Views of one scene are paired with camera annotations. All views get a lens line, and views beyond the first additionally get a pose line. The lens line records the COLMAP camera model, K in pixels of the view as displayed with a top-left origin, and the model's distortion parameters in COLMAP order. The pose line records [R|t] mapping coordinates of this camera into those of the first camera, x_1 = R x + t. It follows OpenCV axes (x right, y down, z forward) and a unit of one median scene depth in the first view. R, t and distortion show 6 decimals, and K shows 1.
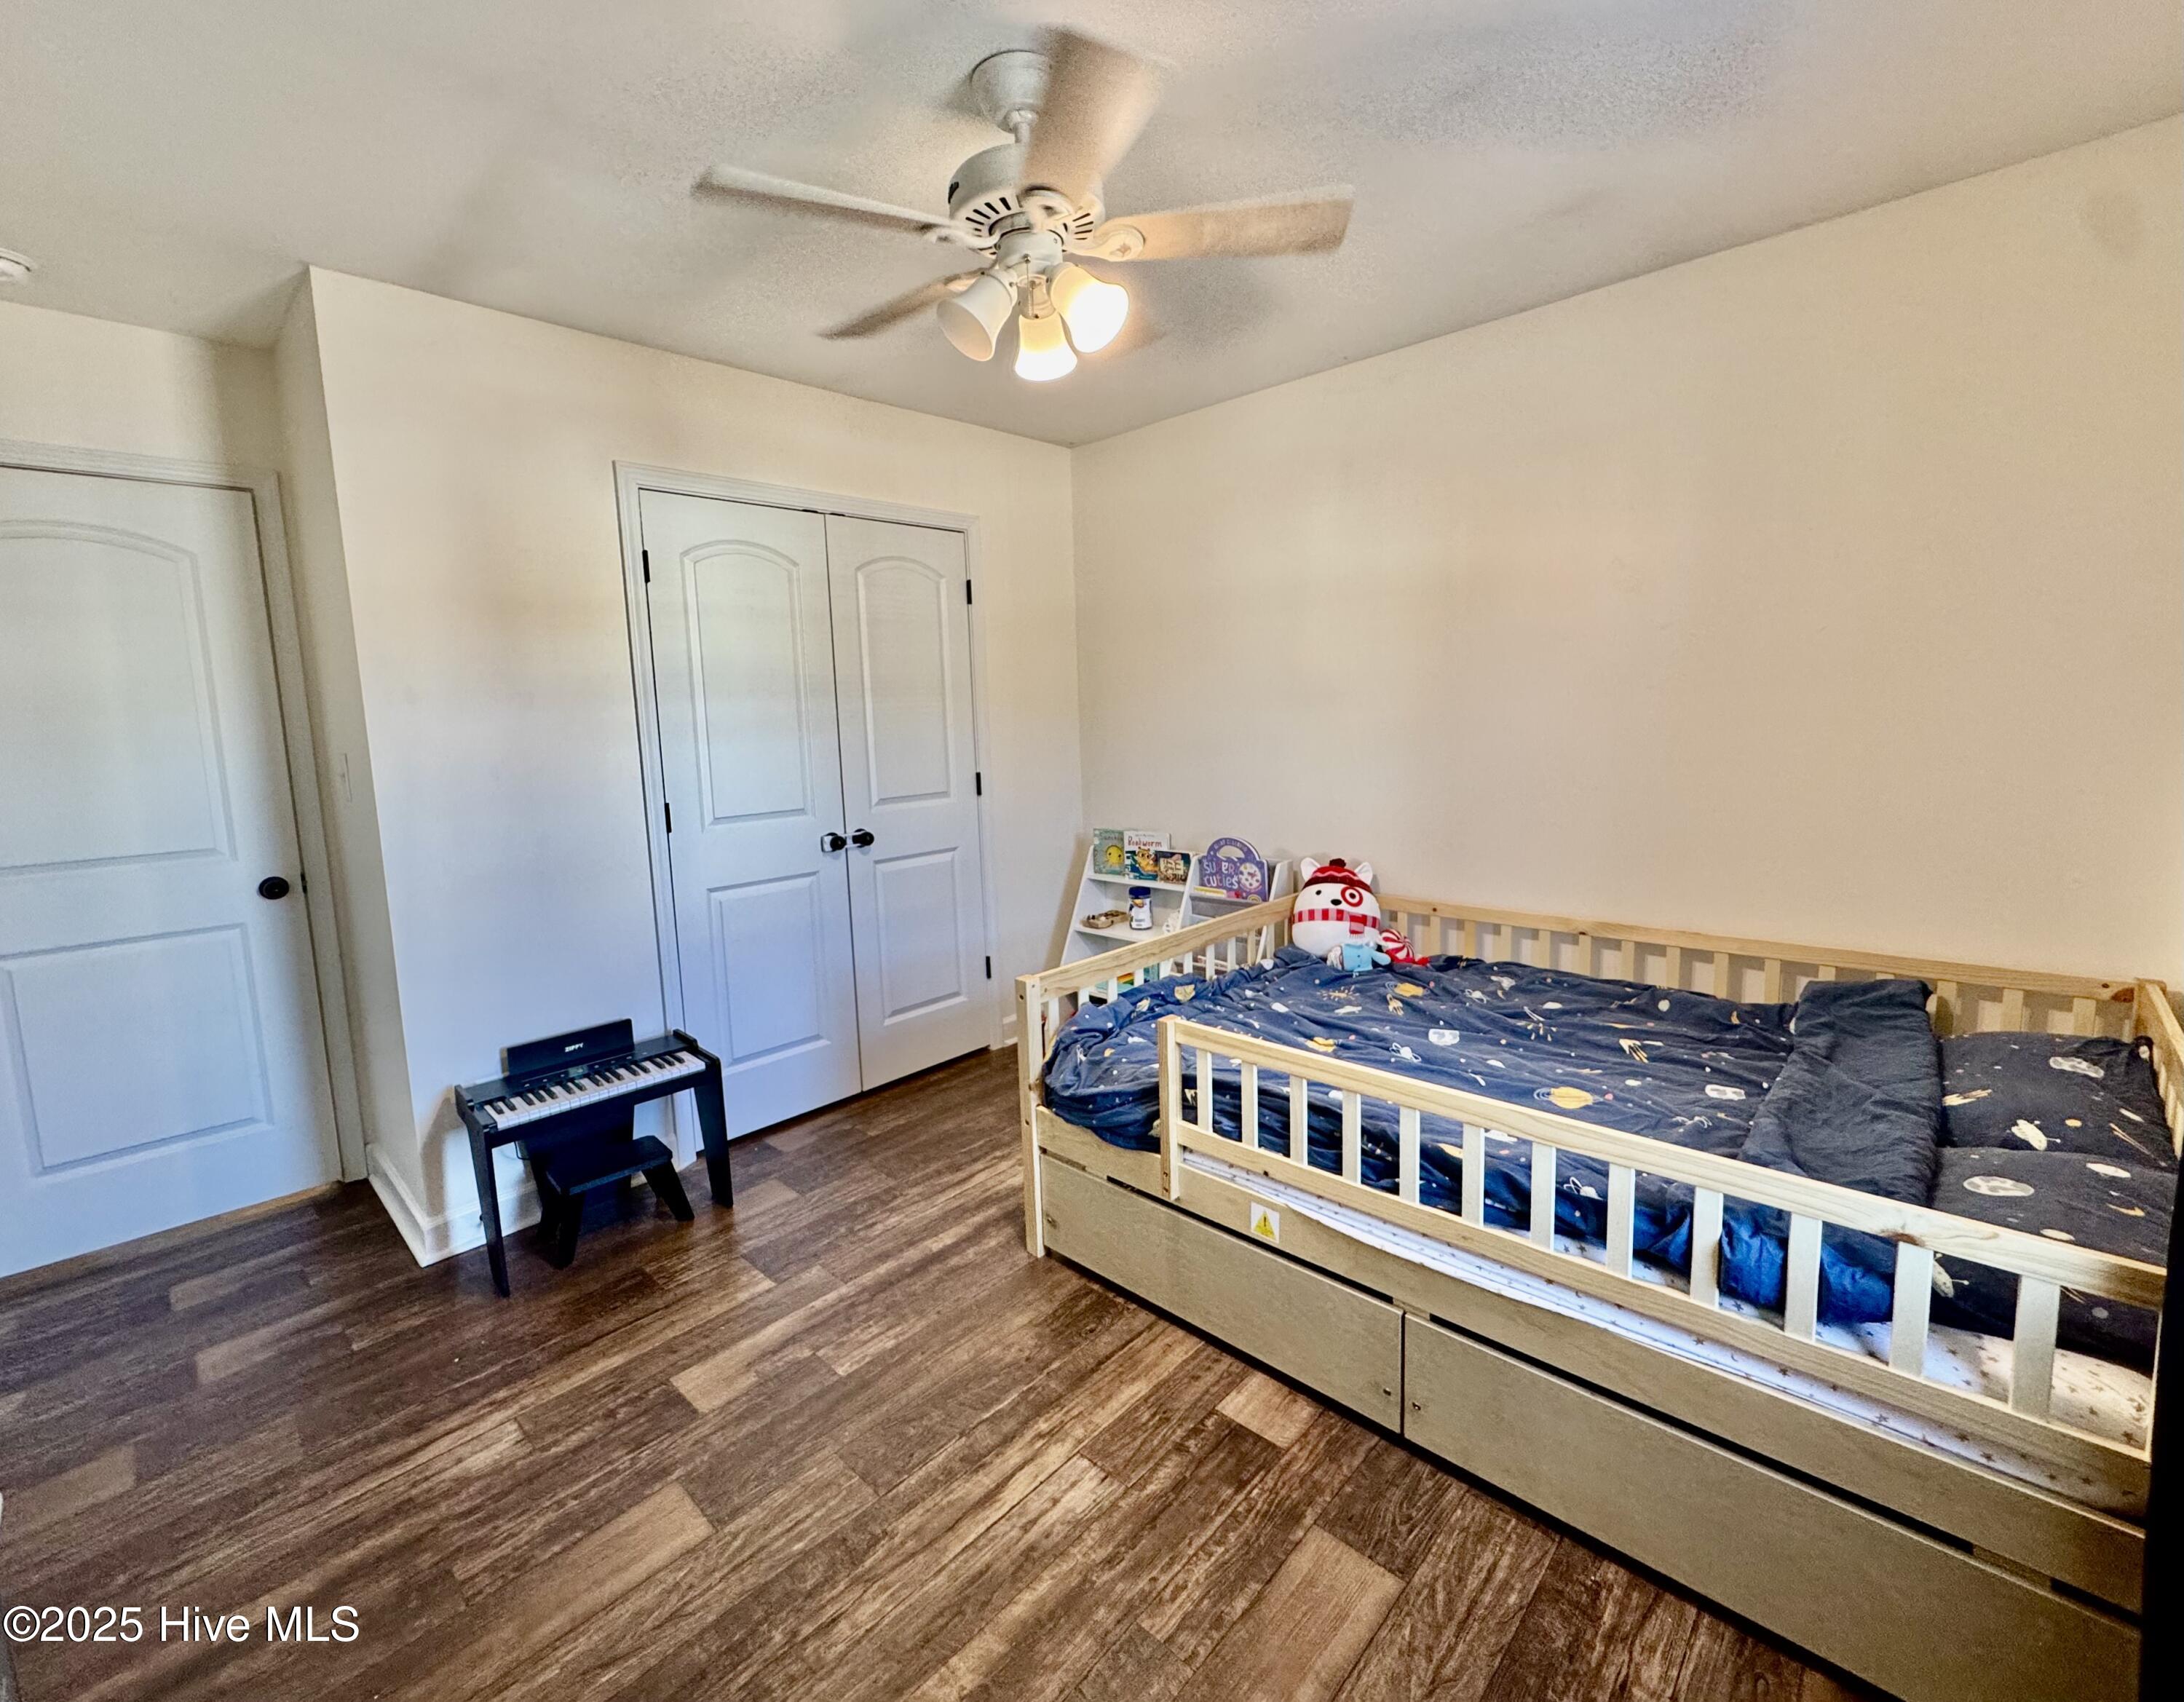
lens RADIAL K [[918.9, 0, 1052.1], [0, 918.9, 836.1], [0, 0, 1]] dist [-0.012340, 0.001980]
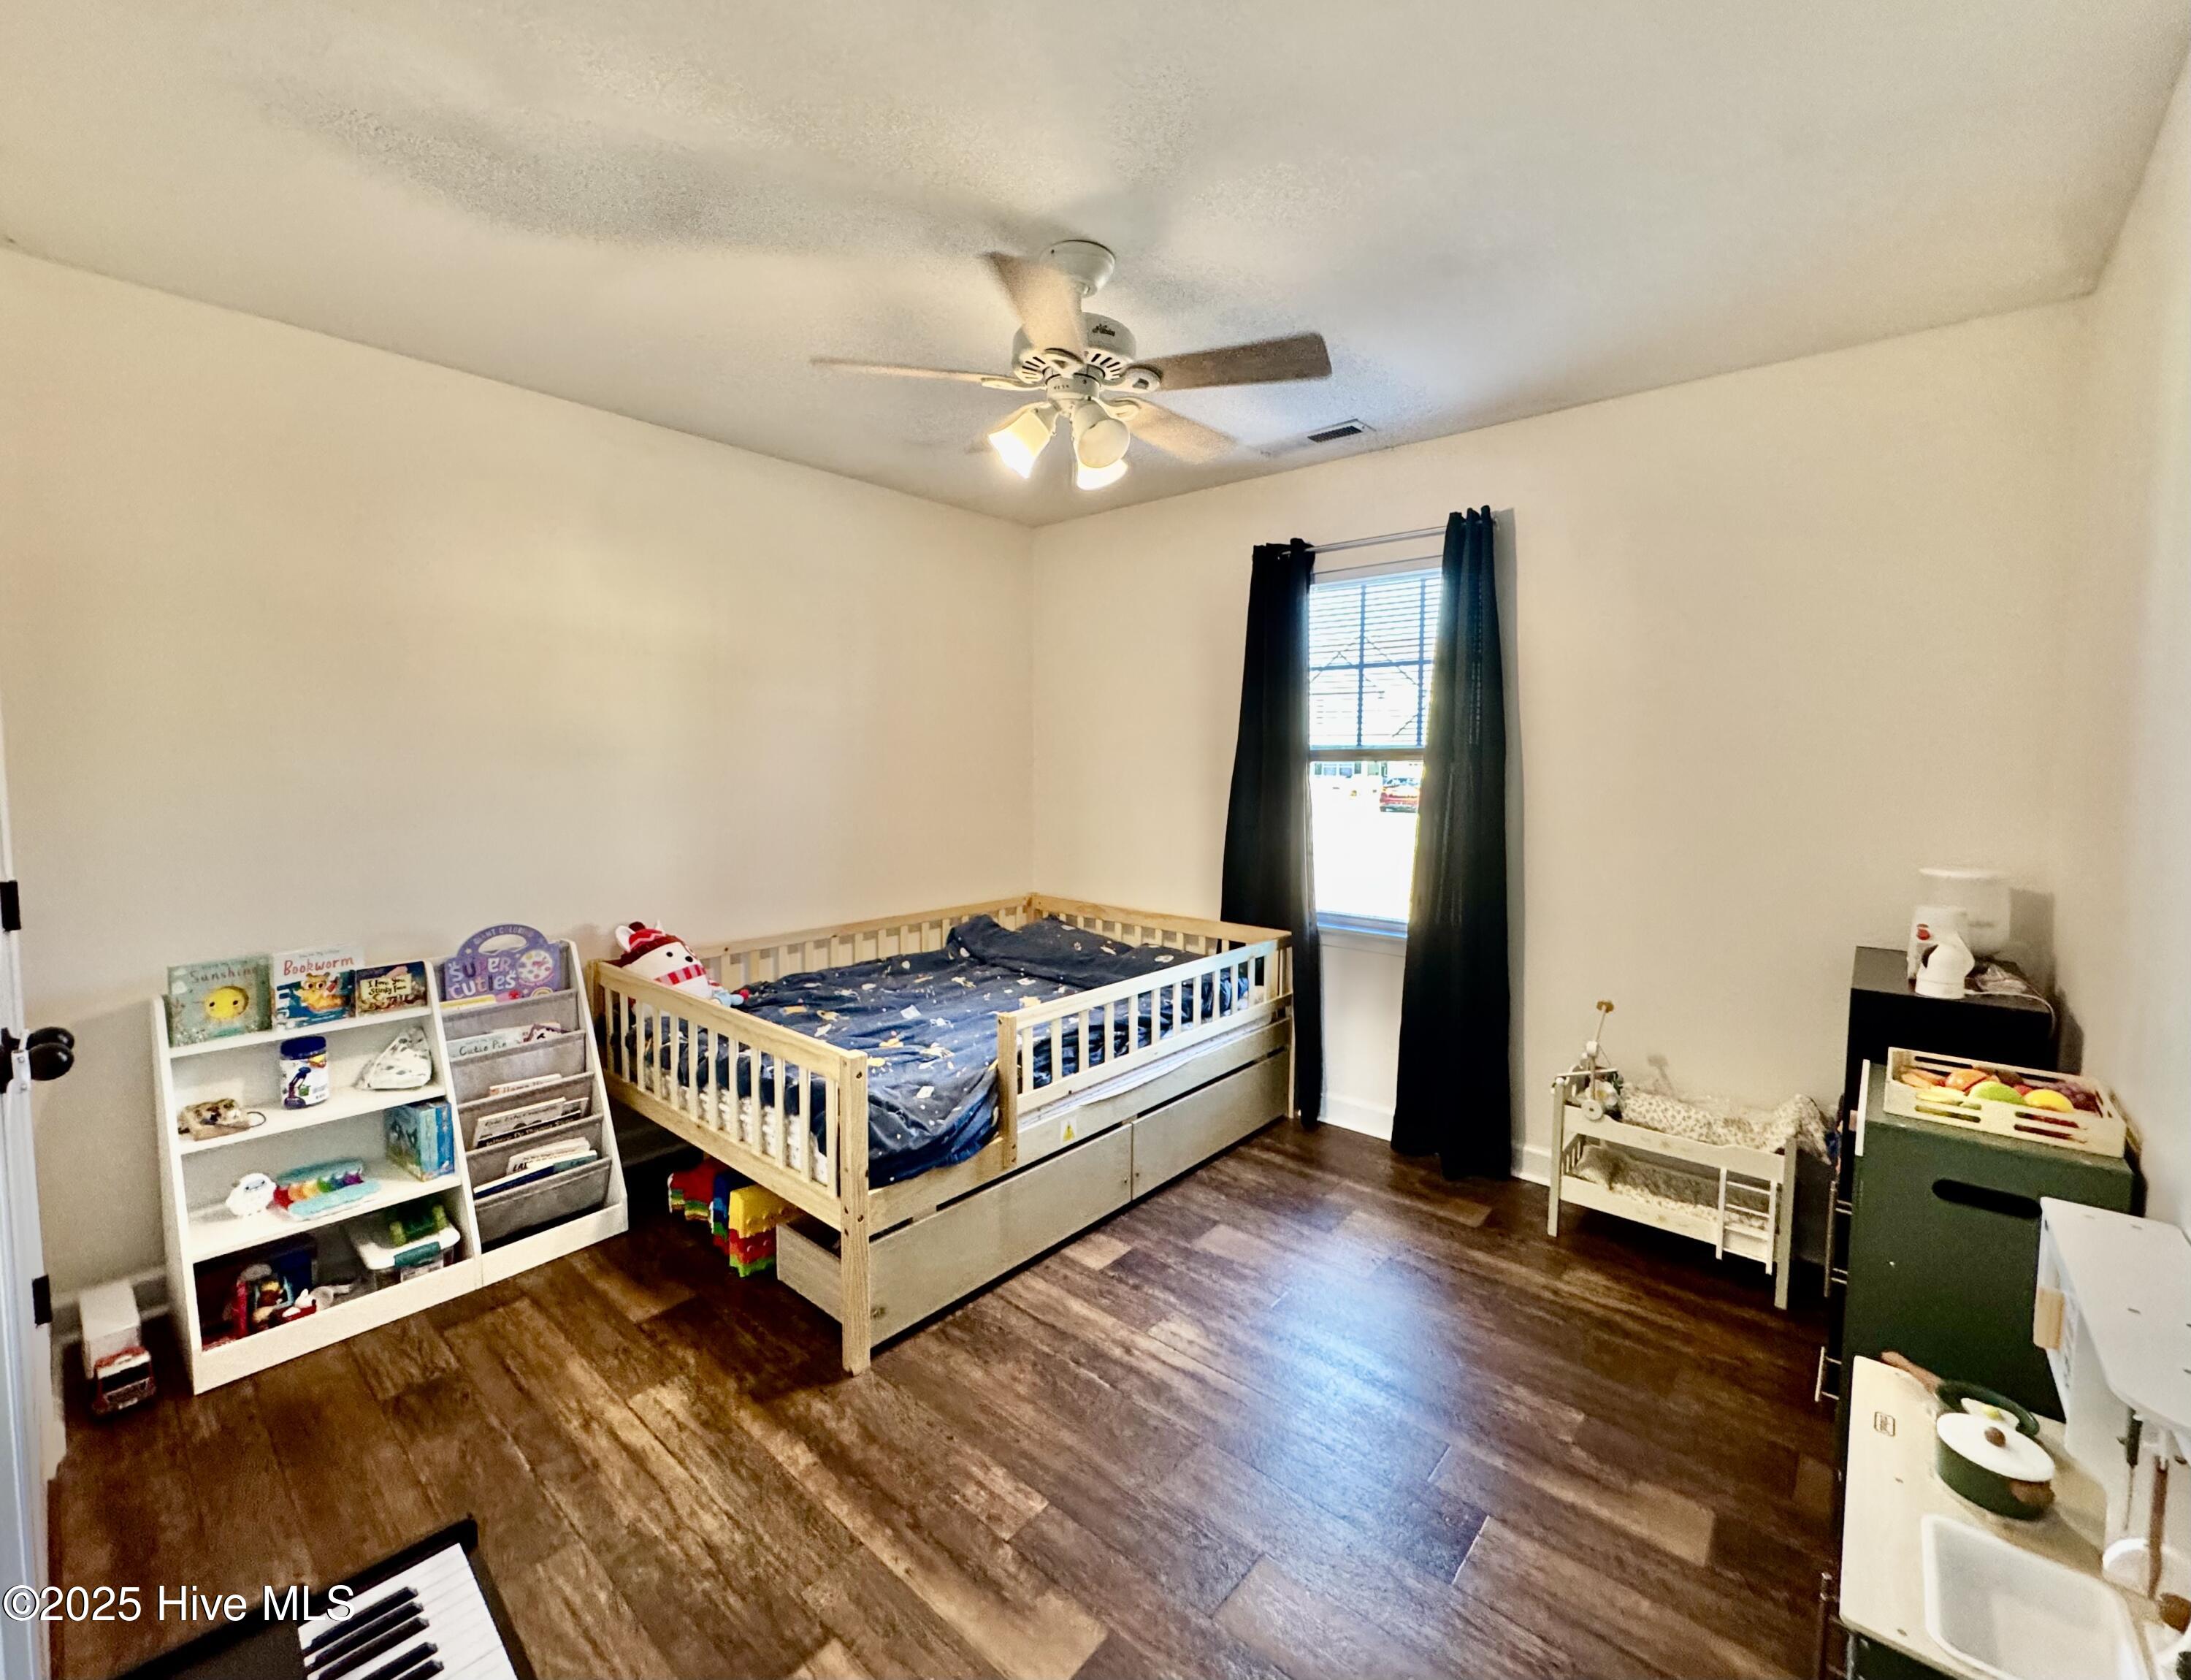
lens RADIAL K [[921.9, 0, 1105.3], [0, 921.9, 841.4], [0, 0, 1]] dist [-0.001558, 0.000025]
pose [[-0.063644, -0.052852, 0.996572, -1.243430], [0.131439, 0.989454, 0.060868, -0.098041], [-0.989279, 0.134862, -0.056026, 1.048980]]
